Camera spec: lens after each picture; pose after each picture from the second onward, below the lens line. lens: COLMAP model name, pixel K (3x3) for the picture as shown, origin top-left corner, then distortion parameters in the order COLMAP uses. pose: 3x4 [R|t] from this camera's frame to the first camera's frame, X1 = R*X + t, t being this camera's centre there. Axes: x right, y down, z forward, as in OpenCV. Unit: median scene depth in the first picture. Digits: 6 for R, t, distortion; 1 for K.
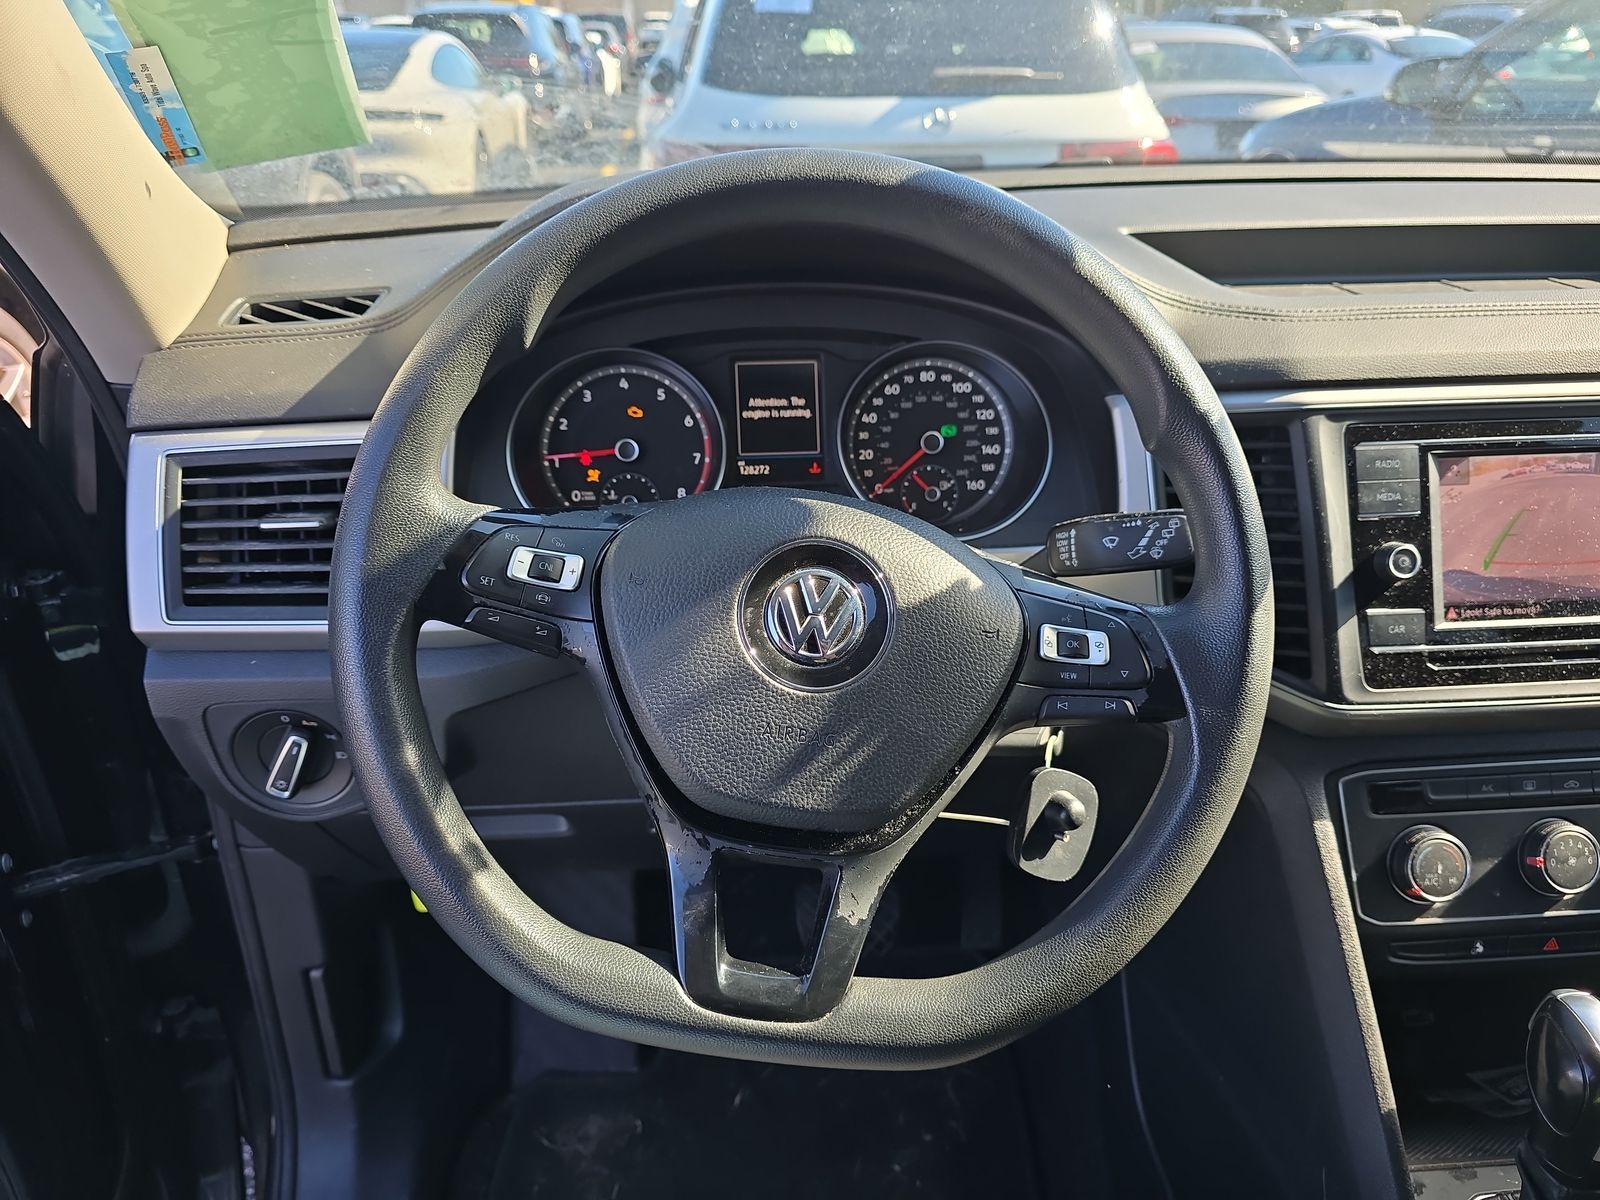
lens RADIAL K [[1118.6, 0, 799.7], [0, 1118.6, 620.4], [0, 0, 1]] dist [-0.009725, -0.003735]
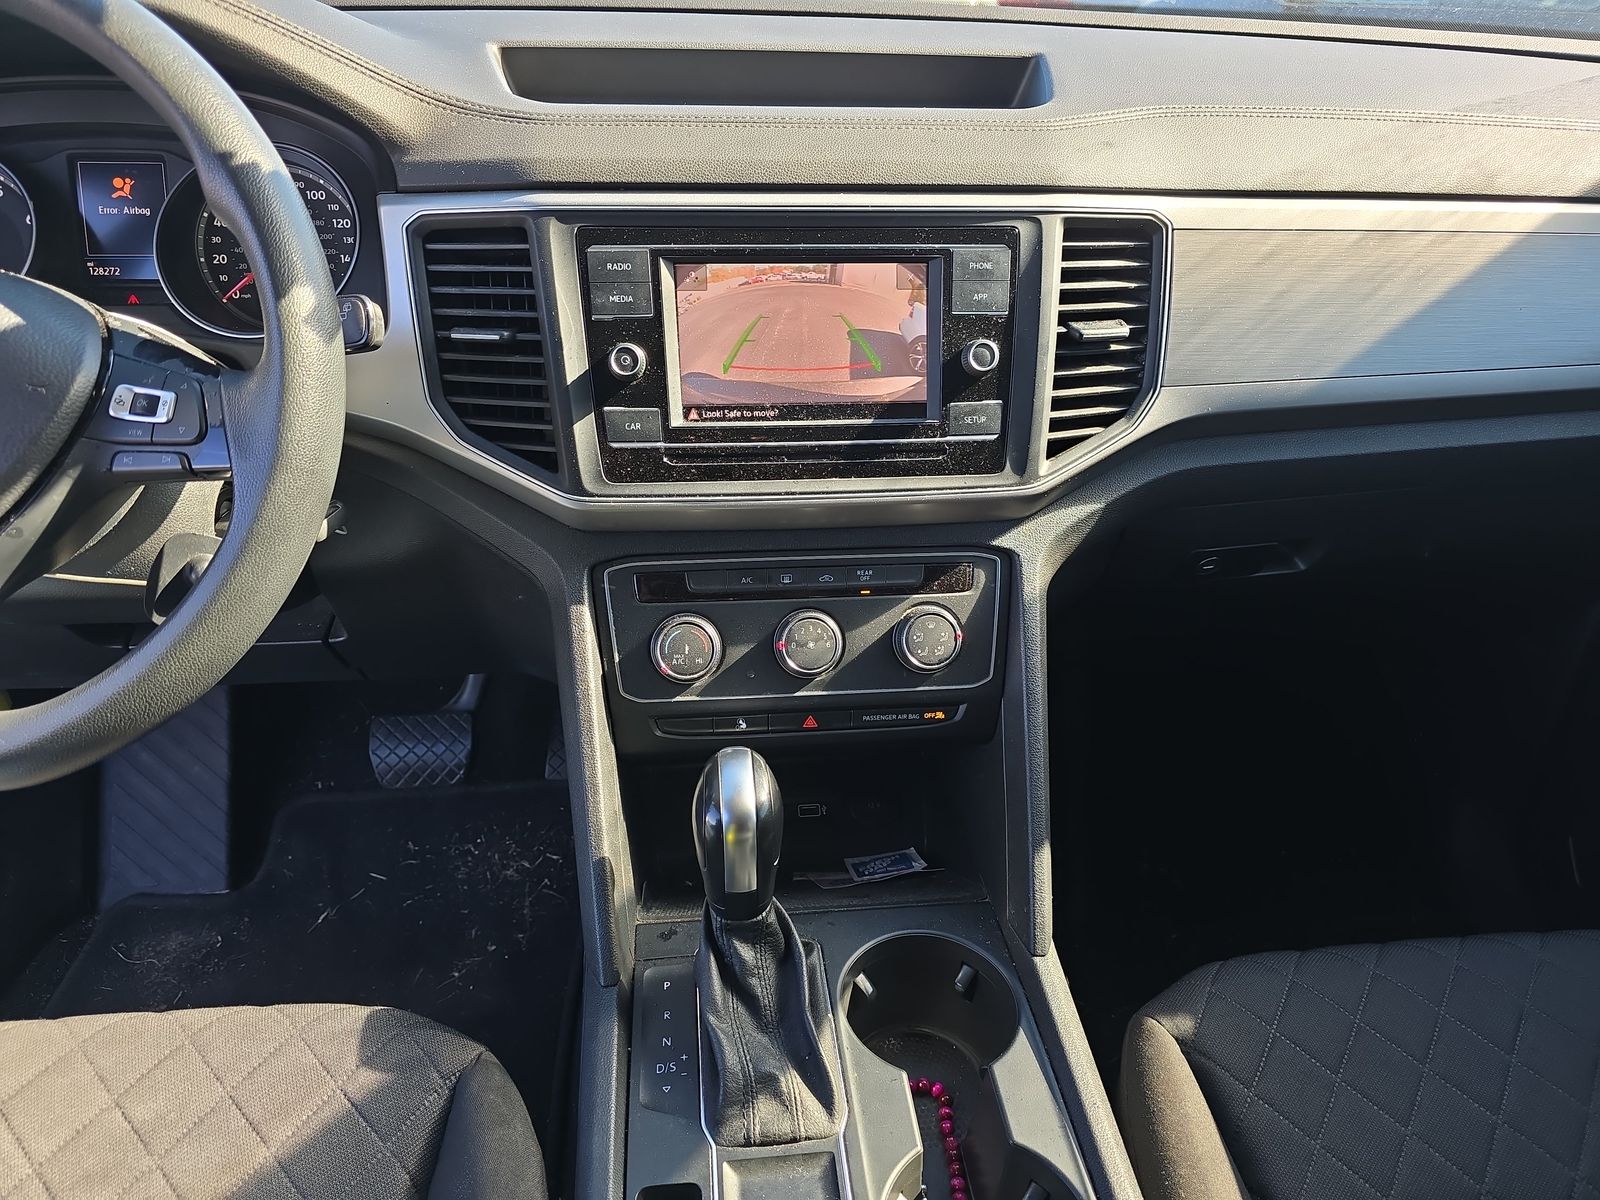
lens RADIAL K [[1077.8, 0, 806.5], [0, 1077.8, 621.5], [0, 0, 1]] dist [0.067802, -0.056849]
pose [[0.997753, 0.007043, 0.066623, 0.630513], [-0.013115, 0.995750, 0.091153, 0.097466], [-0.065698, -0.091822, 0.993606, -0.066407]]
